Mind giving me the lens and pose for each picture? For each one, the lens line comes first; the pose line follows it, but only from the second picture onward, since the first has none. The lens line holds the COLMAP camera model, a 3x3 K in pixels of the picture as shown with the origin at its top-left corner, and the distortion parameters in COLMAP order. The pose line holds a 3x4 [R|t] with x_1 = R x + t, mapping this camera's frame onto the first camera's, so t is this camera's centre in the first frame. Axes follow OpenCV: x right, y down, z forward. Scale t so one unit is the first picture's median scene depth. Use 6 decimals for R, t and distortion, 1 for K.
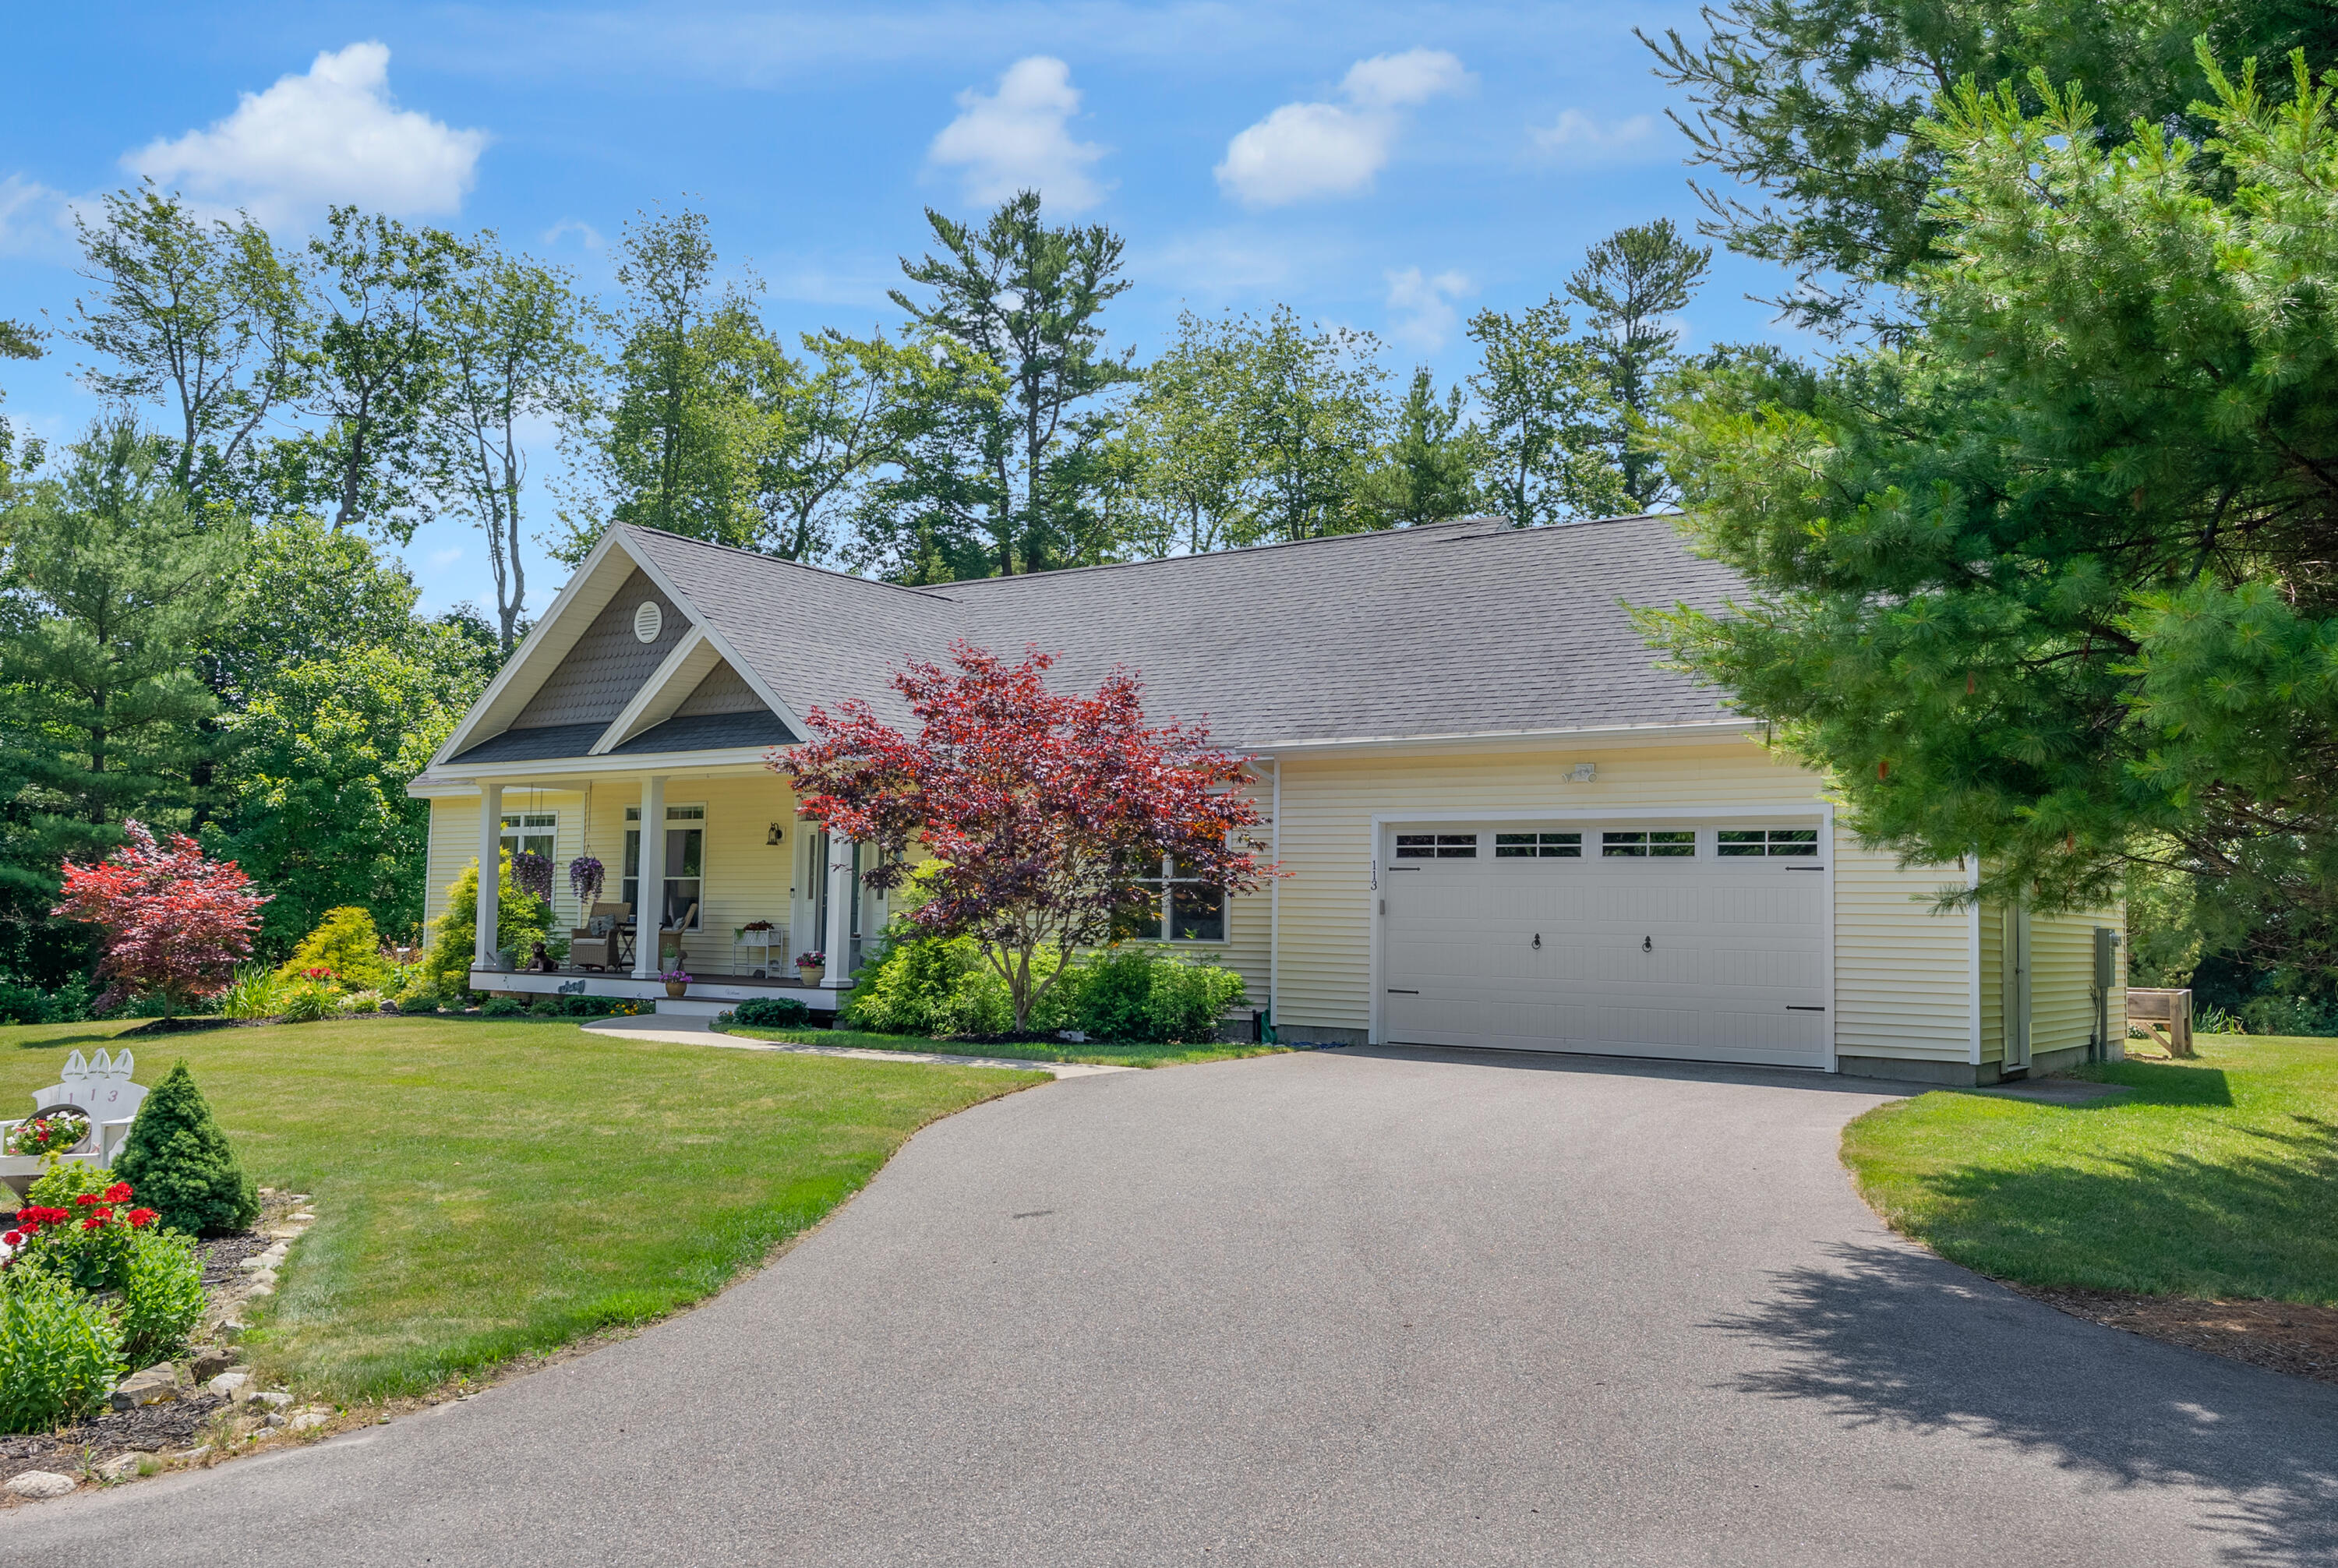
lens RADIAL K [[1938.0, 0, 1173.2], [0, 1938.0, 781.7], [0, 0, 1]] dist [-0.006319, -0.000998]
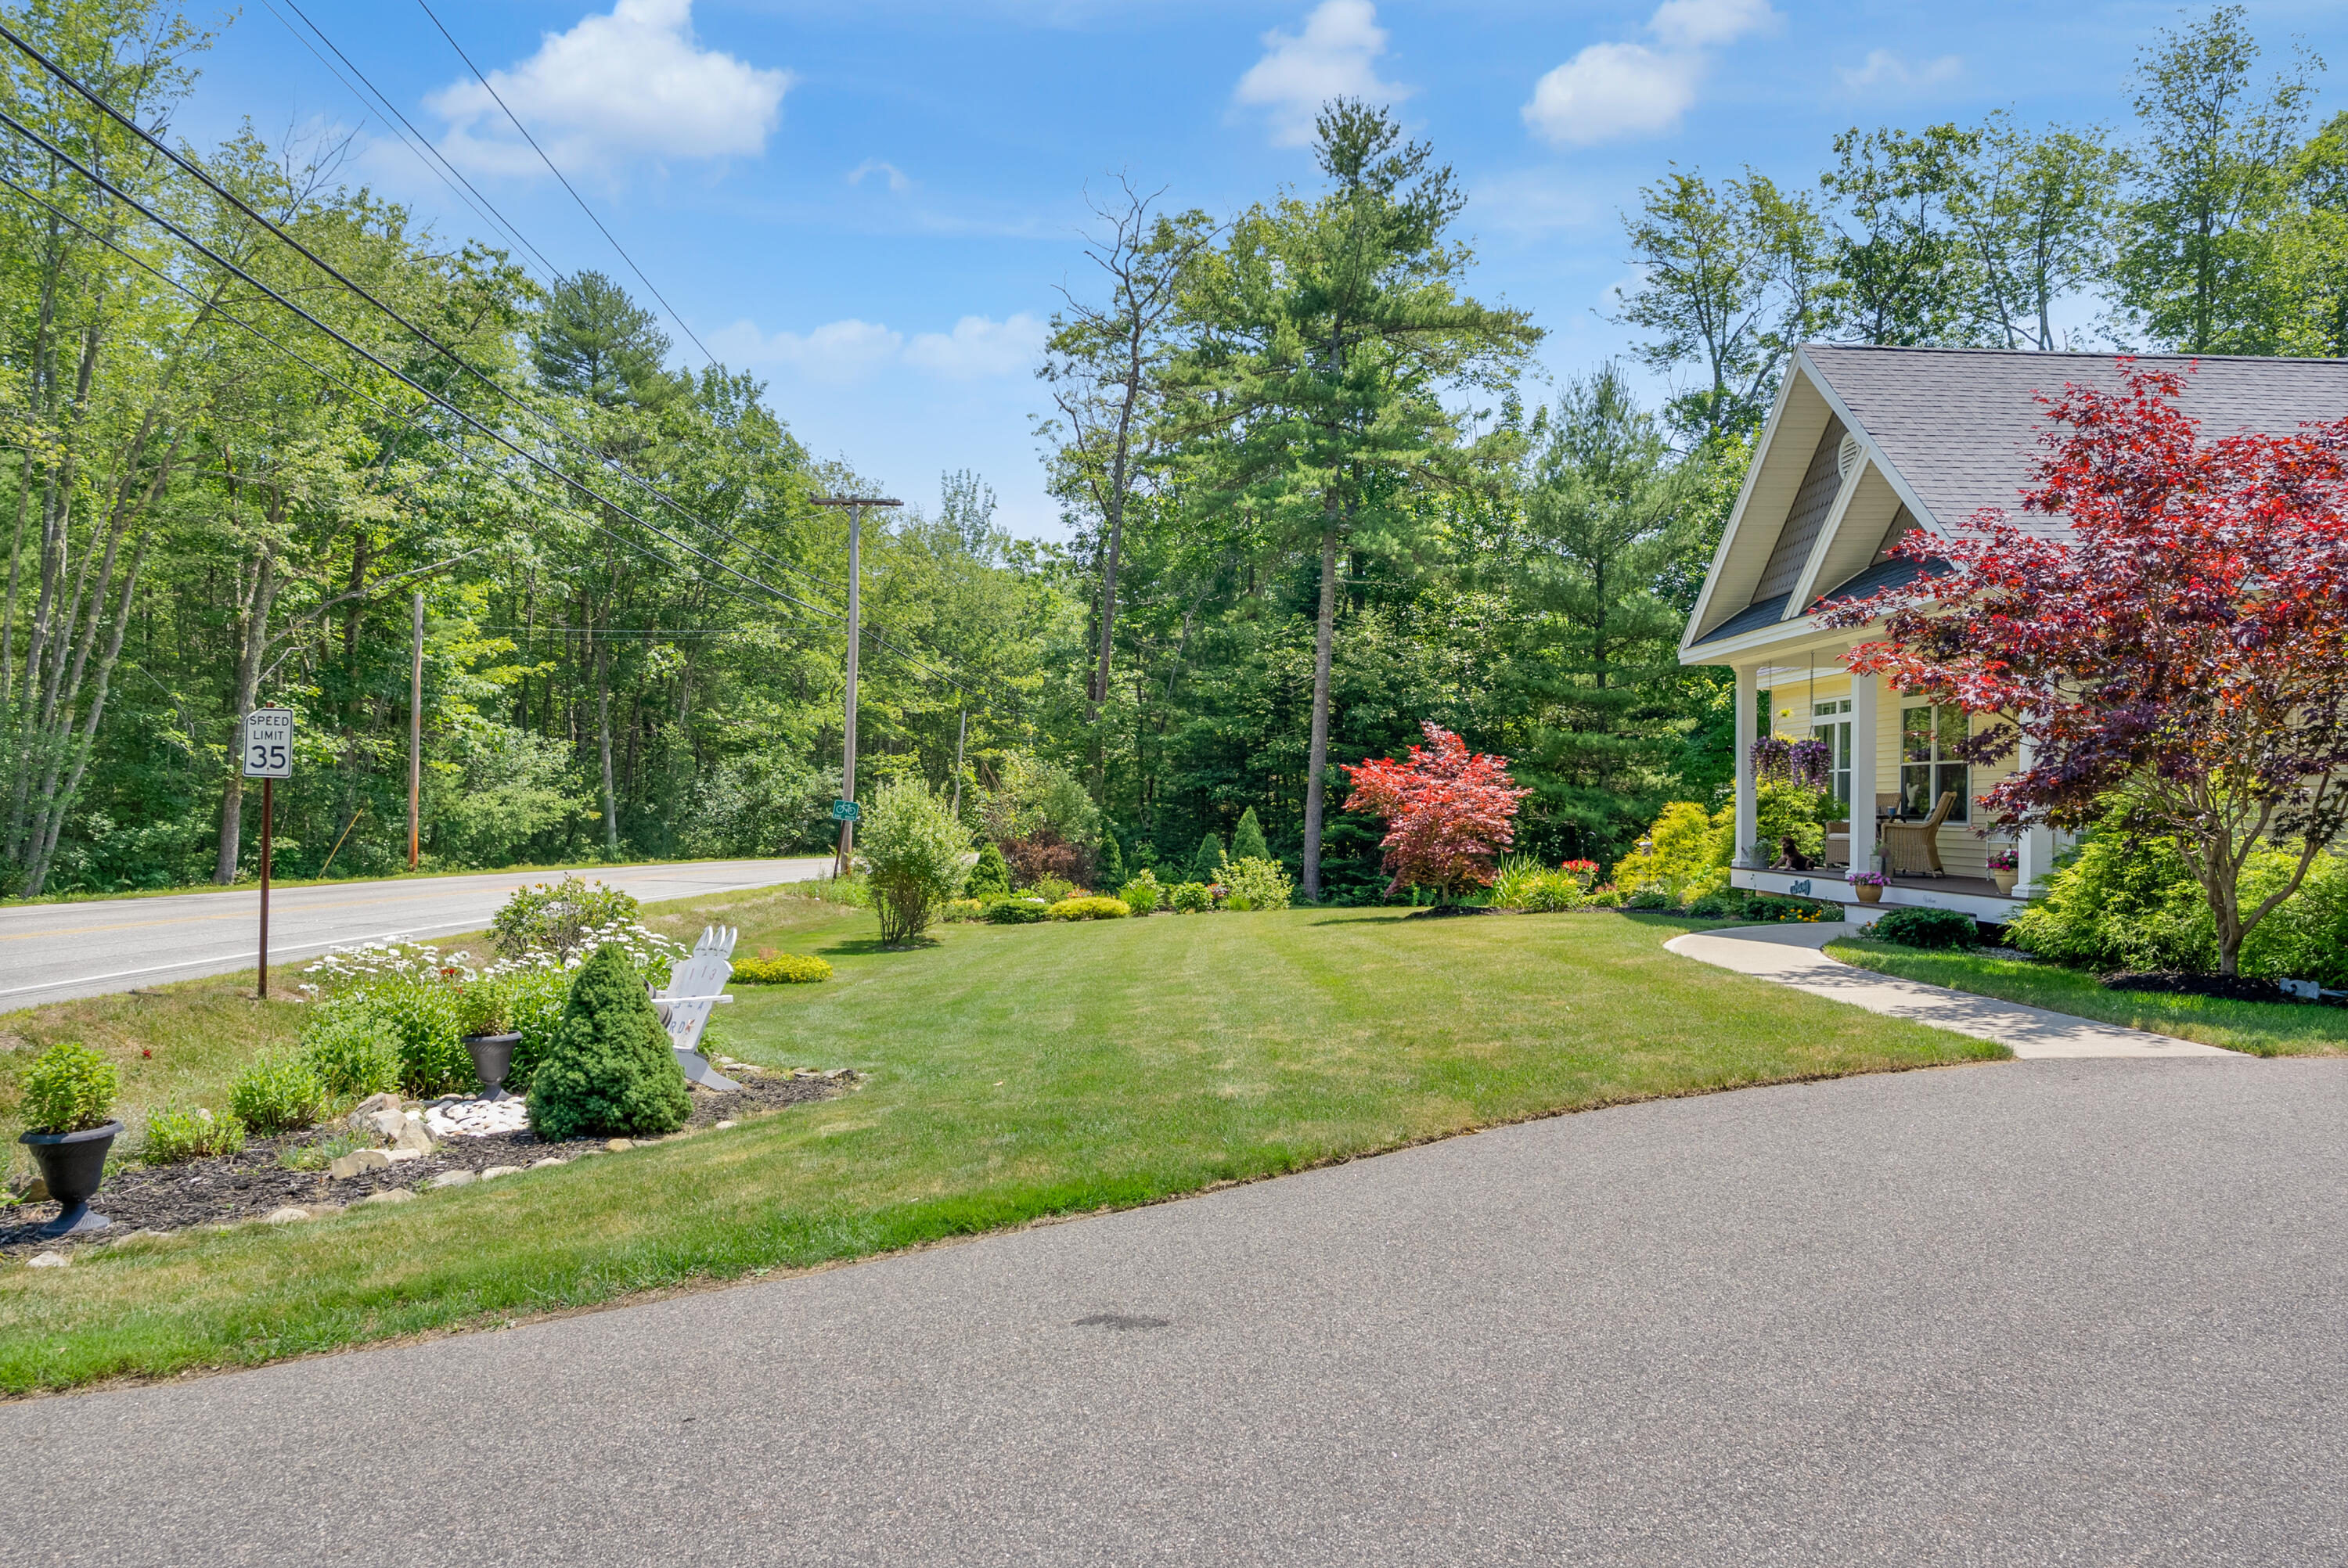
lens RADIAL K [[1684.9, 0, 1173.5], [0, 1684.9, 772.9], [0, 0, 1]] dist [0.005984, 0.004665]
pose [[0.608590, -0.022459, -0.793167, 0.130839], [0.053855, 0.998463, 0.013051, 0.029683], [0.791655, -0.050659, 0.608865, 0.319925]]
